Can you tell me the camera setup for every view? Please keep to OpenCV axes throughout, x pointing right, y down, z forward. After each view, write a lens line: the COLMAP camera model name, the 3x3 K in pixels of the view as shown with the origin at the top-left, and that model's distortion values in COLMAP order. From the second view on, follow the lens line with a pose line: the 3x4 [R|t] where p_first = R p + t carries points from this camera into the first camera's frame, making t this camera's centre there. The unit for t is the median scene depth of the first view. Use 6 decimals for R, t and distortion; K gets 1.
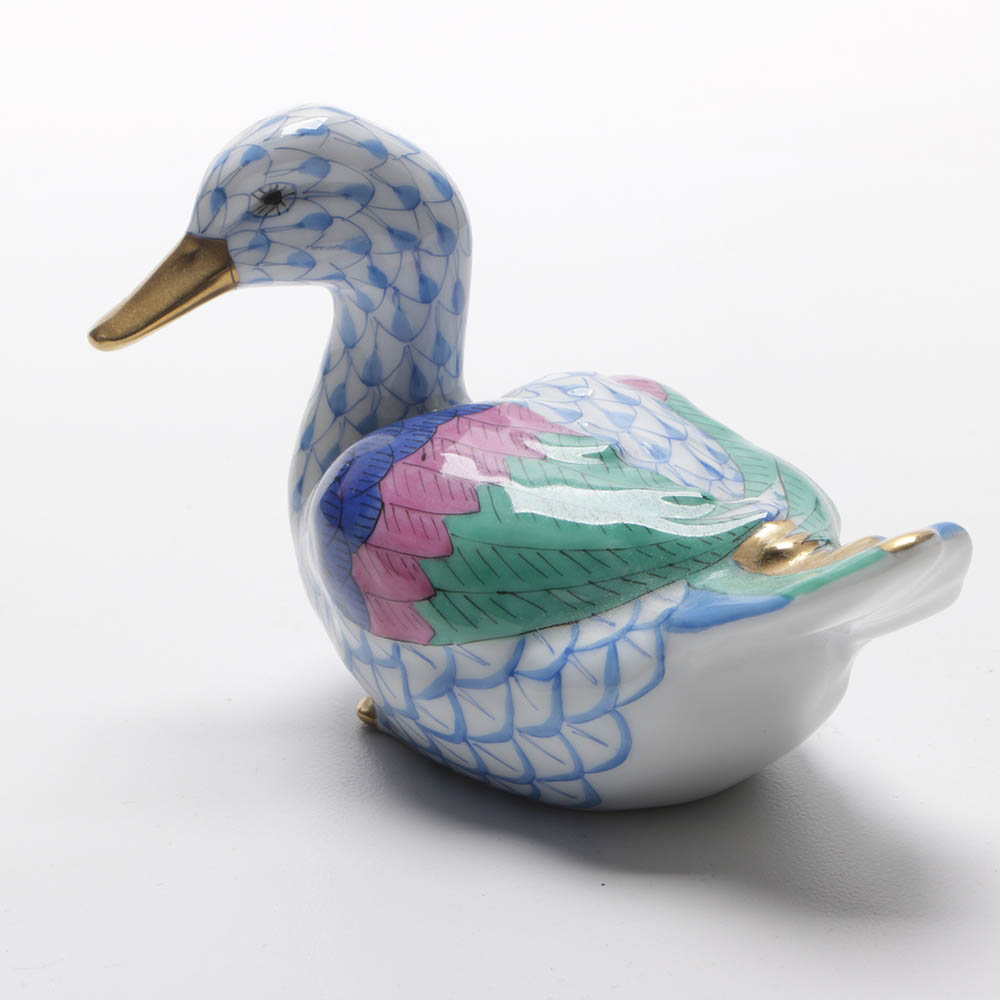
lens RADIAL K [[2977.7, 0, 500.0], [0, 2977.7, 500.0], [0, 0, 1]] dist [-0.185592, 0.000000]
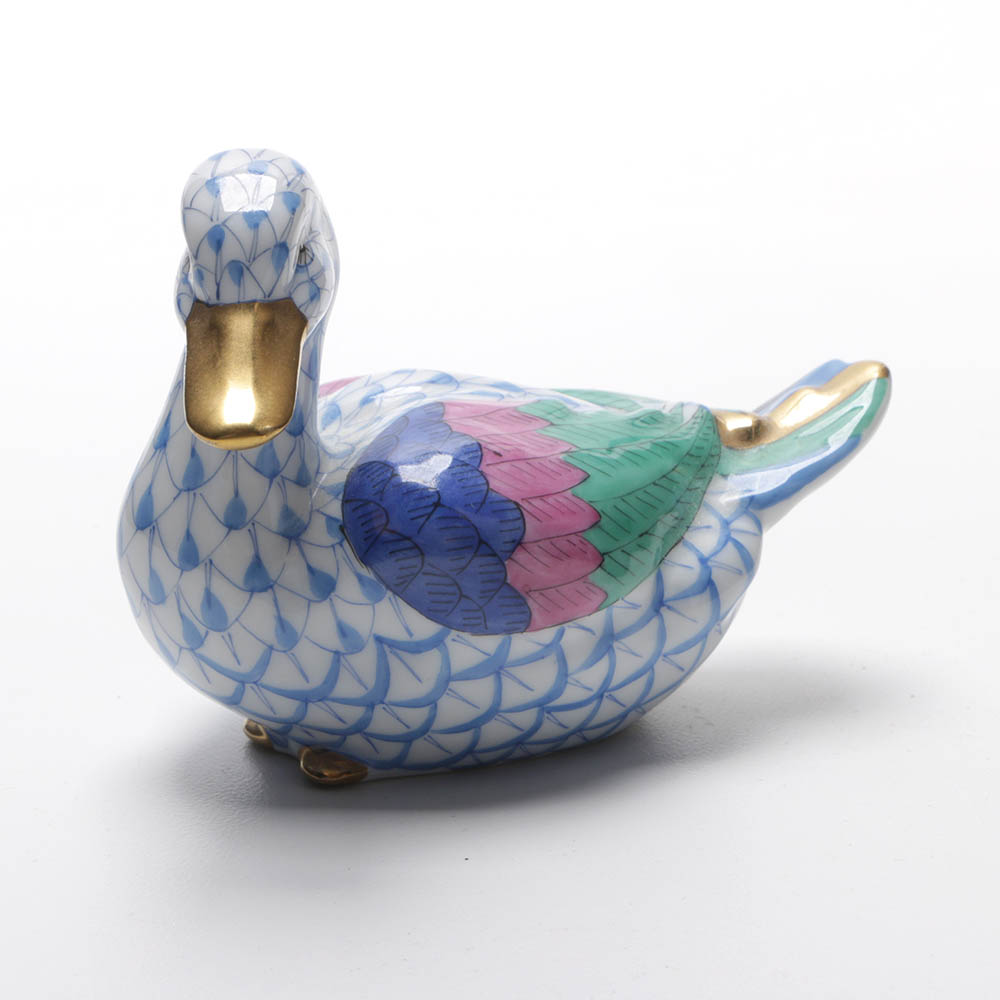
lens RADIAL K [[2977.7, 0, 500.0], [0, 2977.7, 500.0], [0, 0, 1]] dist [-0.185592, 0.000000]
pose [[0.234295, -0.228469, 0.944938, -1.010344], [0.284868, 0.945462, 0.157963, -0.163106], [-0.929492, 0.232173, 0.286600, 0.724570]]
